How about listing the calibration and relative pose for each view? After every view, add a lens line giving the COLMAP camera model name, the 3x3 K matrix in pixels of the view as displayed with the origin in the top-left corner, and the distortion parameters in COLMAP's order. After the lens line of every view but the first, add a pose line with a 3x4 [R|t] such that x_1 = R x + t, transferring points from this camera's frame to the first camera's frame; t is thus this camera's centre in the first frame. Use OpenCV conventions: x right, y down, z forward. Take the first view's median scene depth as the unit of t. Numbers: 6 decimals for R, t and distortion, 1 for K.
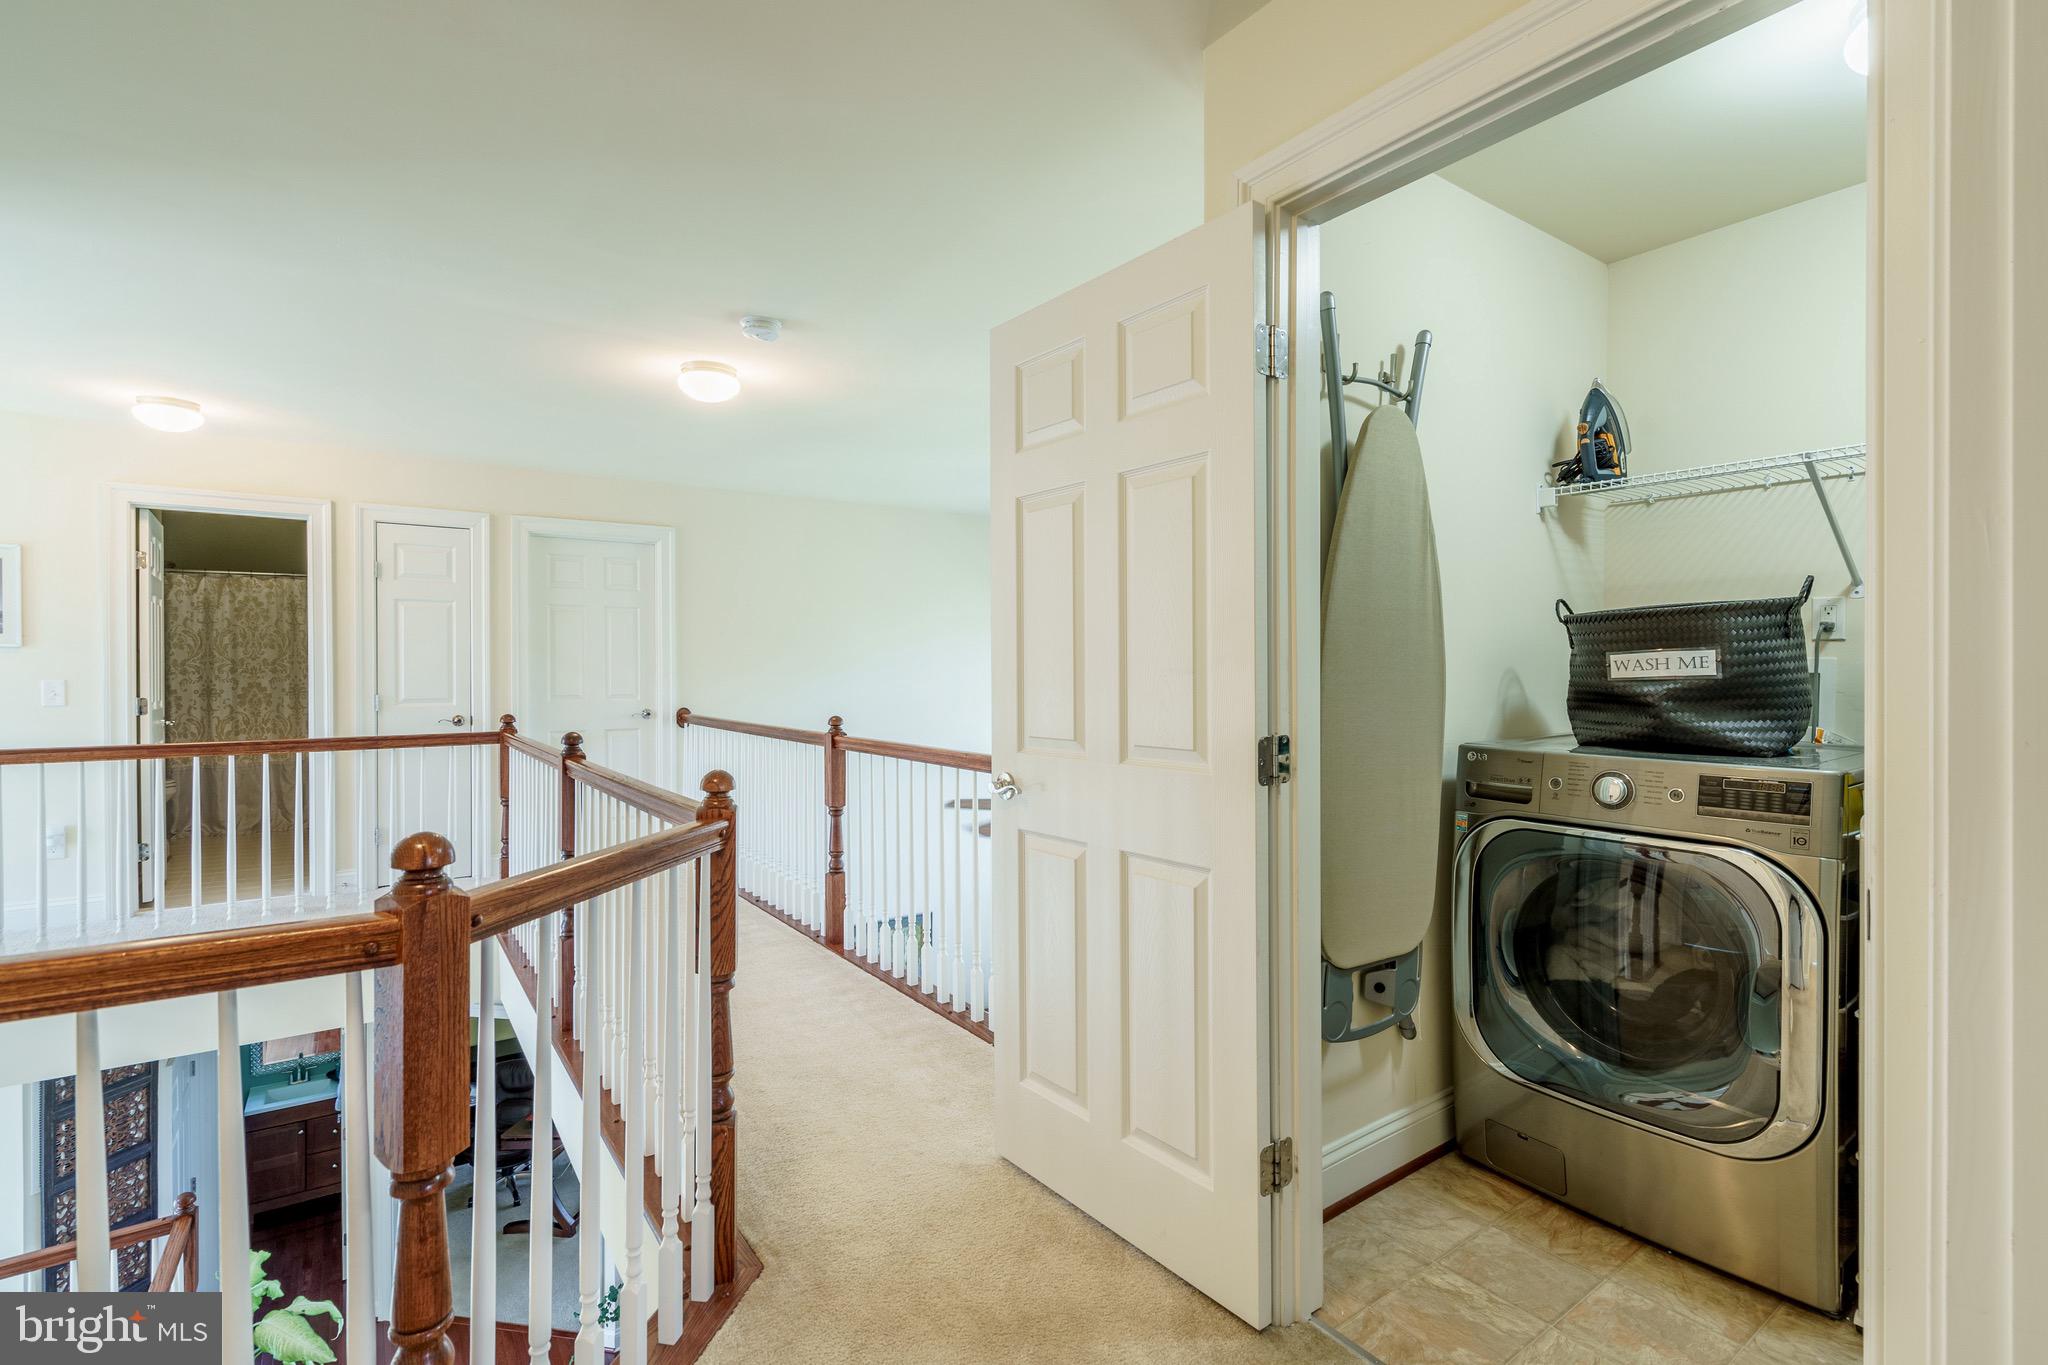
lens RADIAL K [[935.4, 0, 1022.4], [0, 935.4, 672.6], [0, 0, 1]] dist [-0.003293, -0.000299]
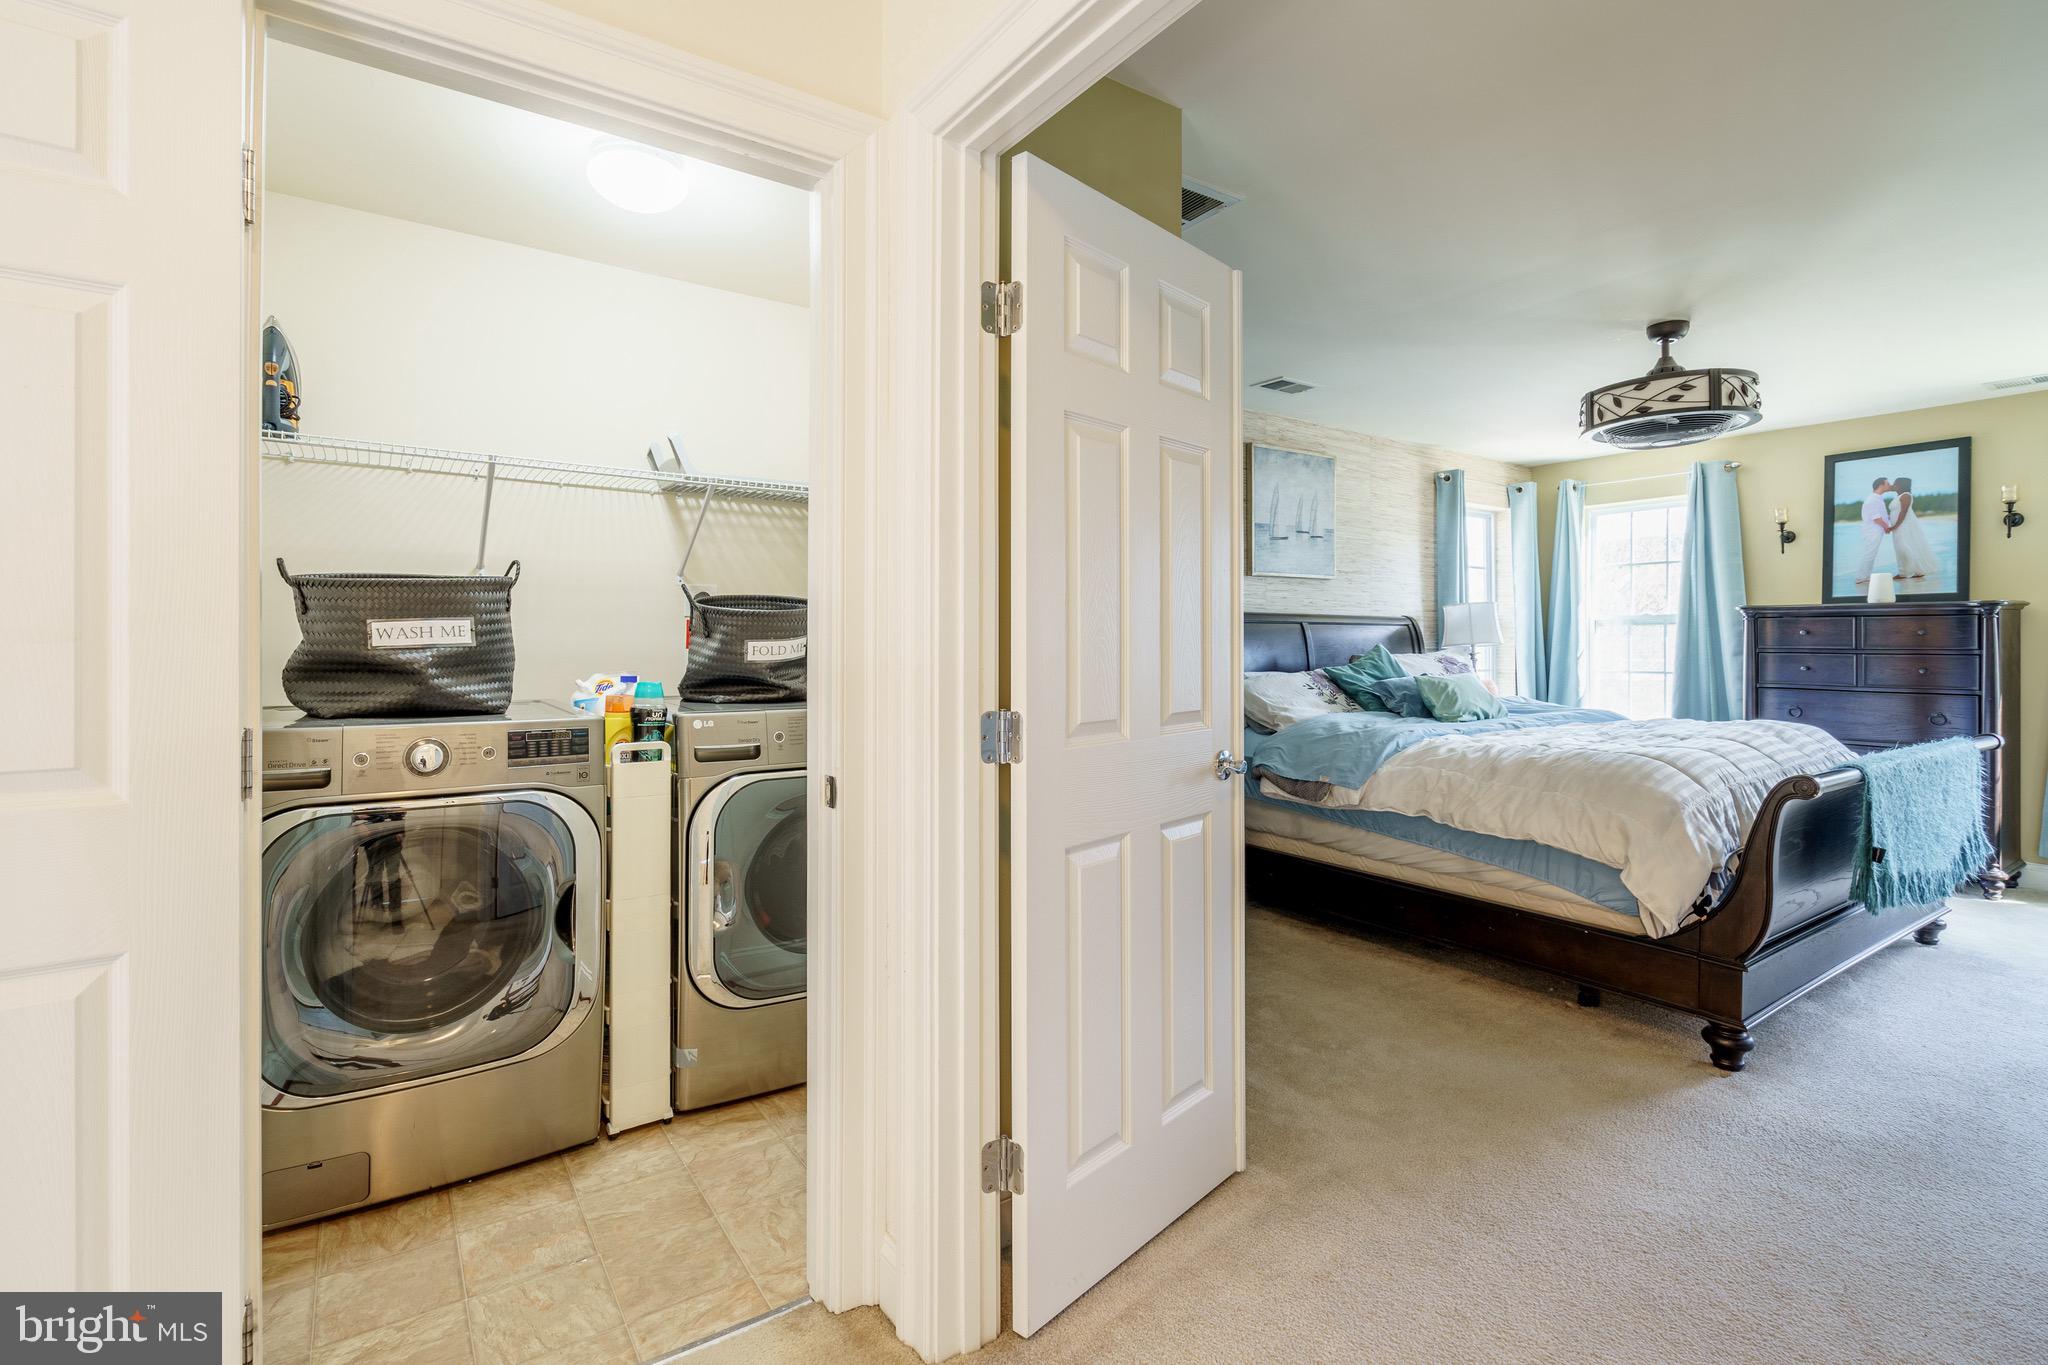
lens RADIAL K [[935.4, 0, 1003.1], [0, 935.4, 646.7], [0, 0, 1]] dist [-0.003293, -0.000299]
pose [[0.027501, -0.003750, 0.999615, -0.348656], [0.000724, 0.999993, 0.003732, 0.003392], [-0.999622, 0.000621, 0.027504, 0.346320]]
